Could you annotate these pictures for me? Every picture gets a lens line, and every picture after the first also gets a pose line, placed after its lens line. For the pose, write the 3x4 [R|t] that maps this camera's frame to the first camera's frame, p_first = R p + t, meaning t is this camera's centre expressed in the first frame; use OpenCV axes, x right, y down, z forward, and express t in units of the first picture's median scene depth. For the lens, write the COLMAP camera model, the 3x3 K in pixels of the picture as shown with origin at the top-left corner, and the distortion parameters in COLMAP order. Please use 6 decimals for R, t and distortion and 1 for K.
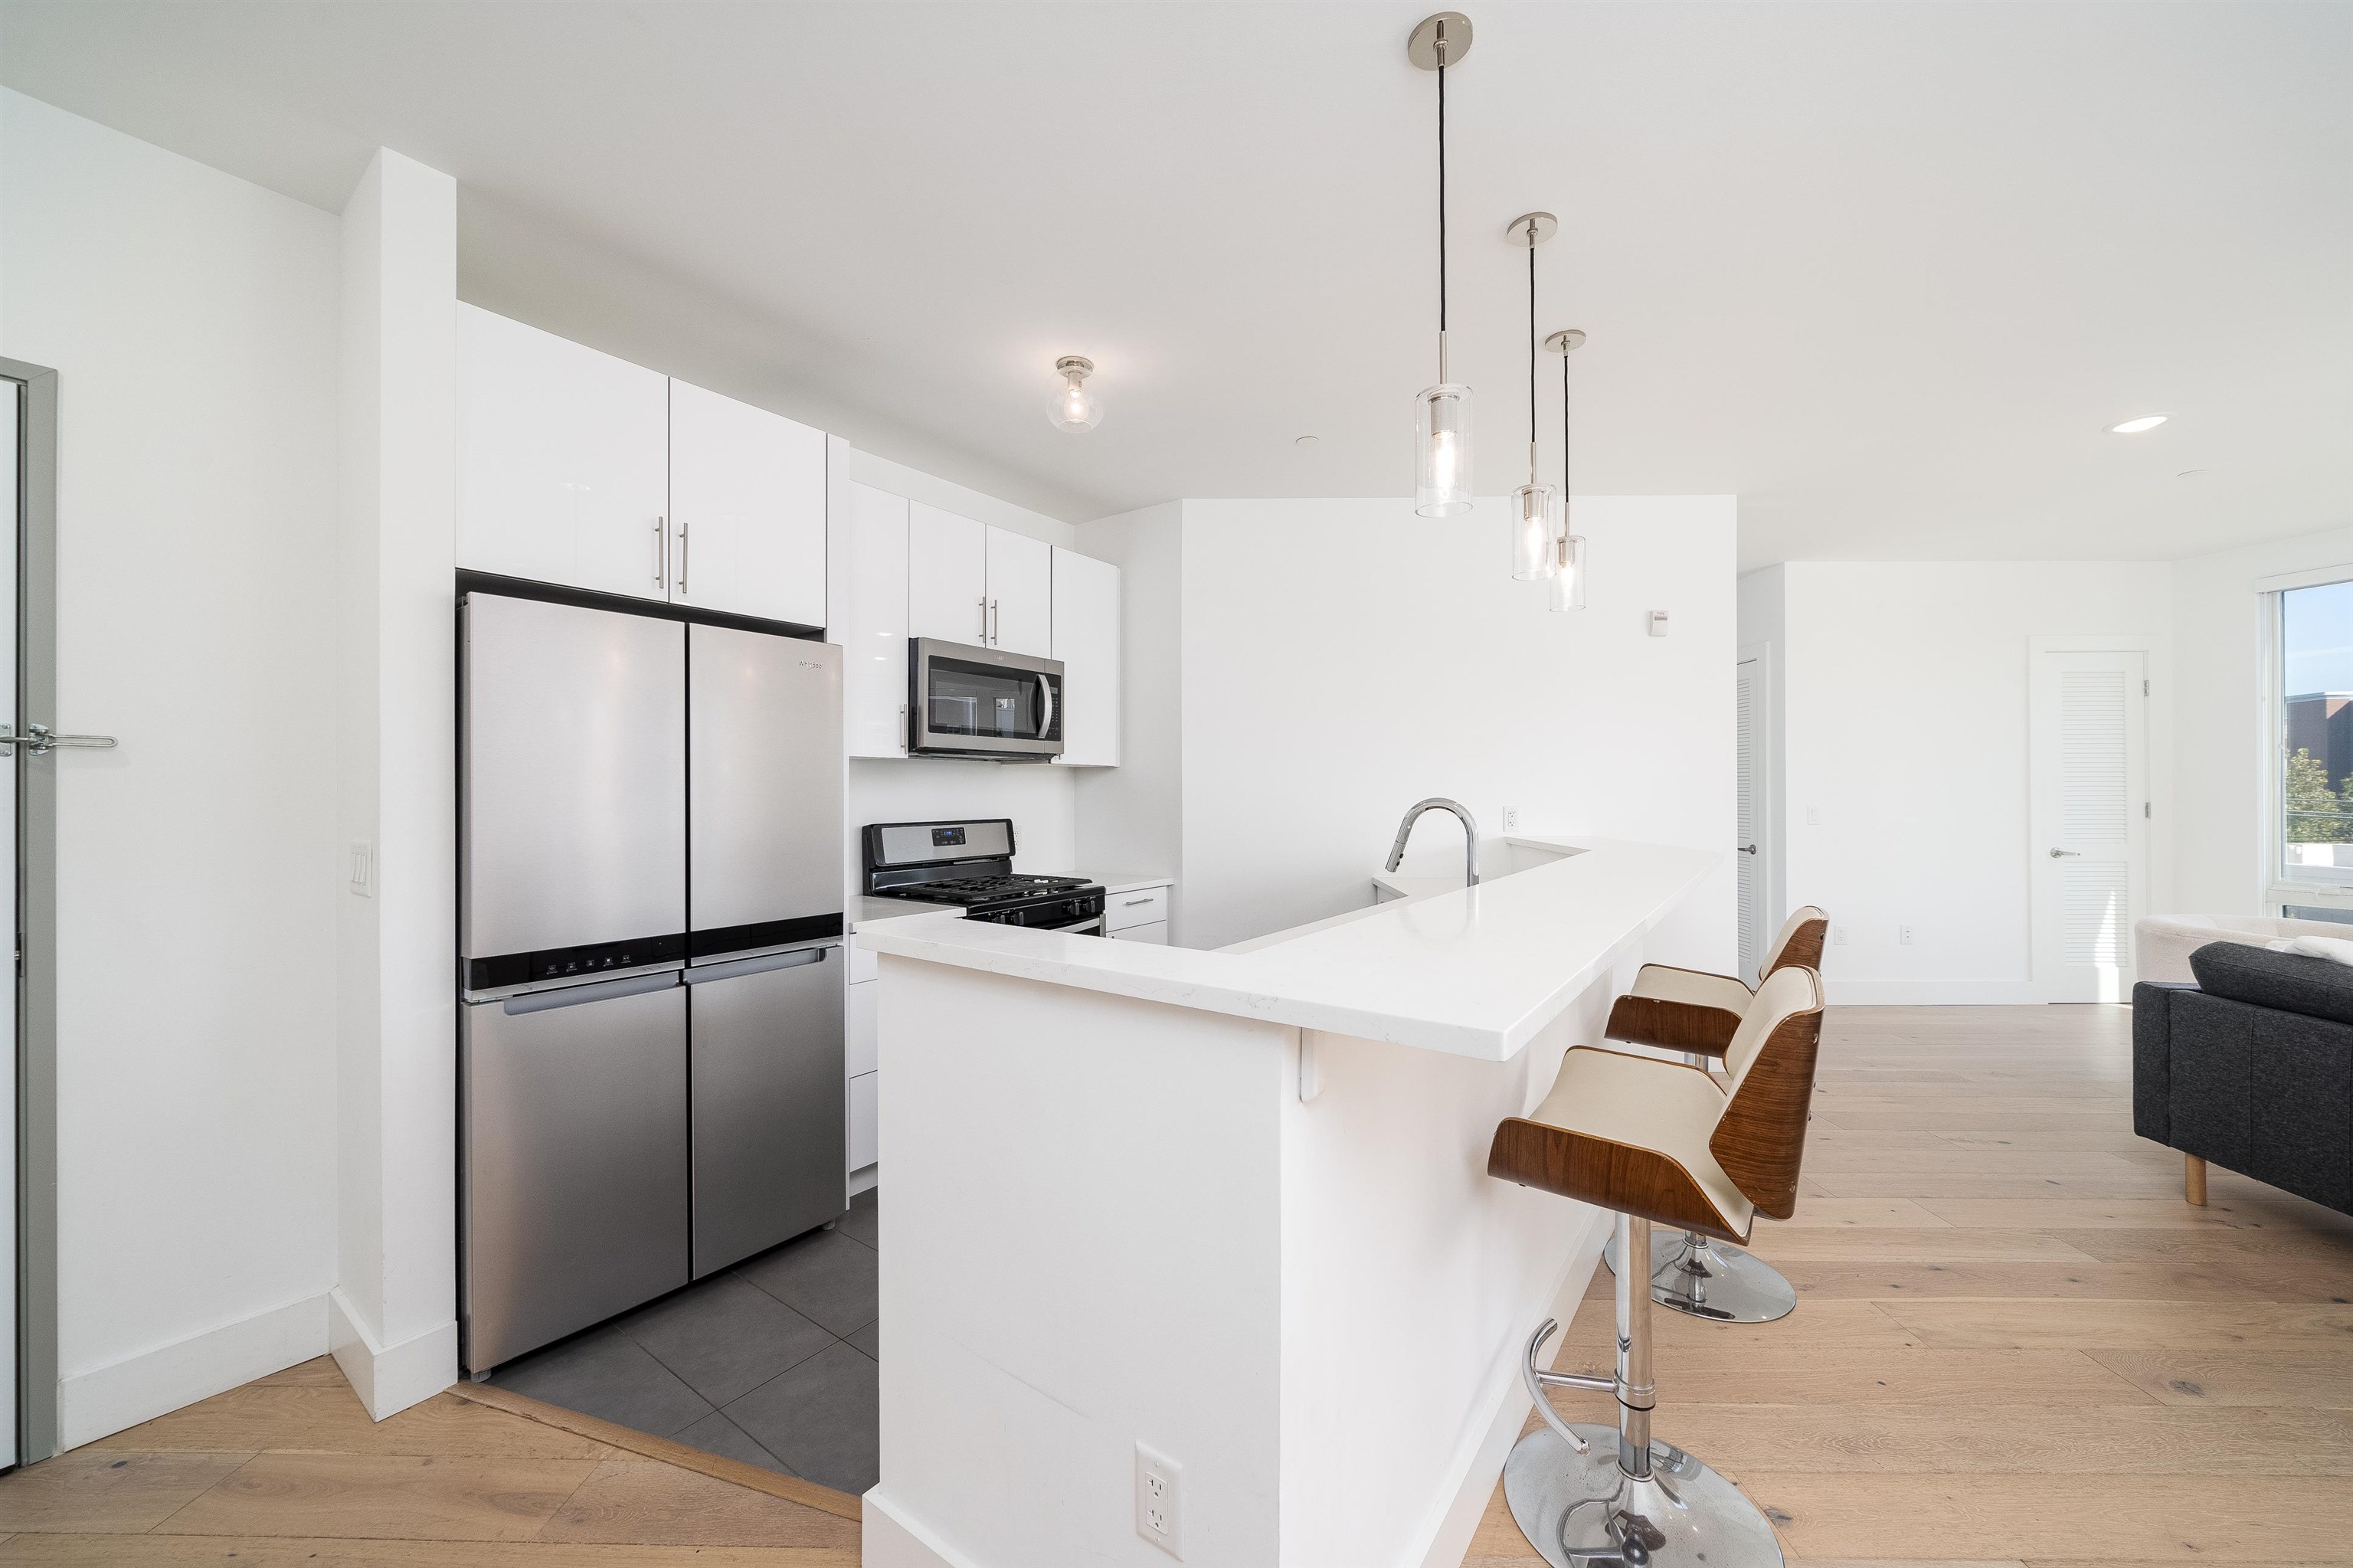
lens RADIAL K [[855.2, 0, 1178.1], [0, 855.2, 786.1], [0, 0, 1]] dist [0.003186, 0.000143]
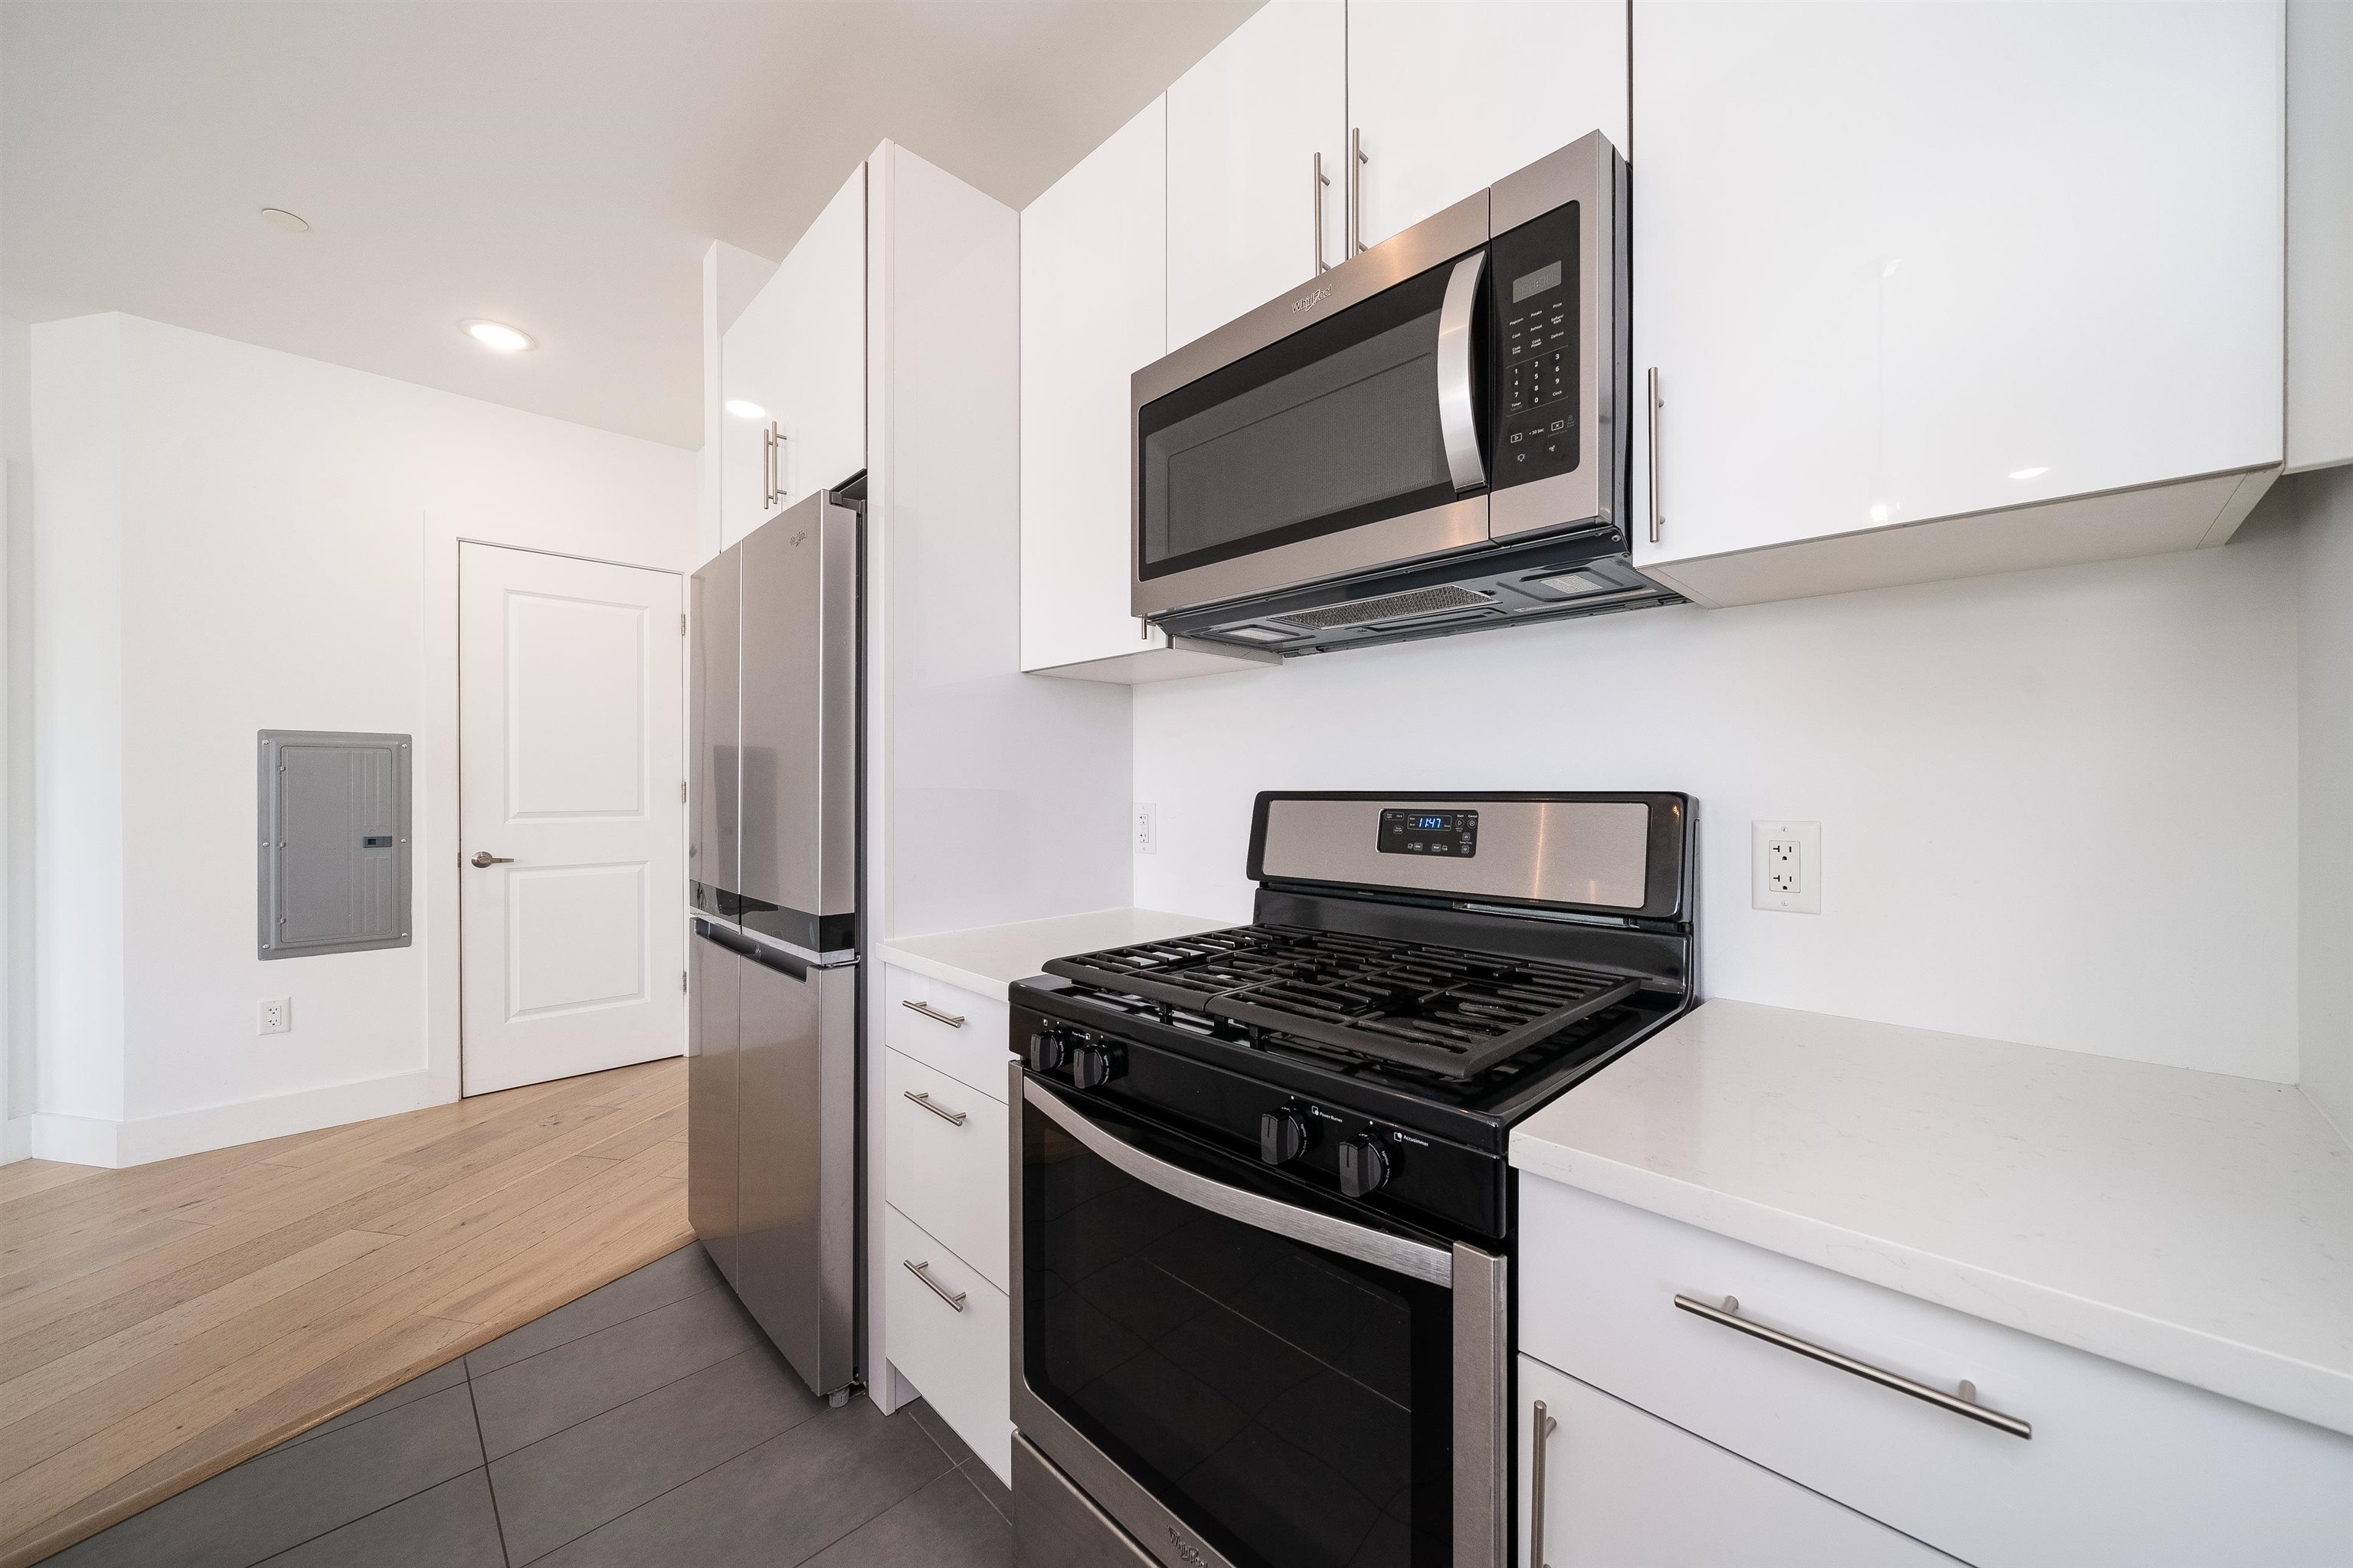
lens RADIAL K [[855.2, 0, 1178.7], [0, 855.2, 796.8], [0, 0, 1]] dist [0.003186, 0.000143]
pose [[-0.186972, 0.016155, -0.982232, 0.116828], [0.002070, 0.999869, 0.016051, 0.037599], [0.982363, 0.000968, -0.186981, 0.966282]]
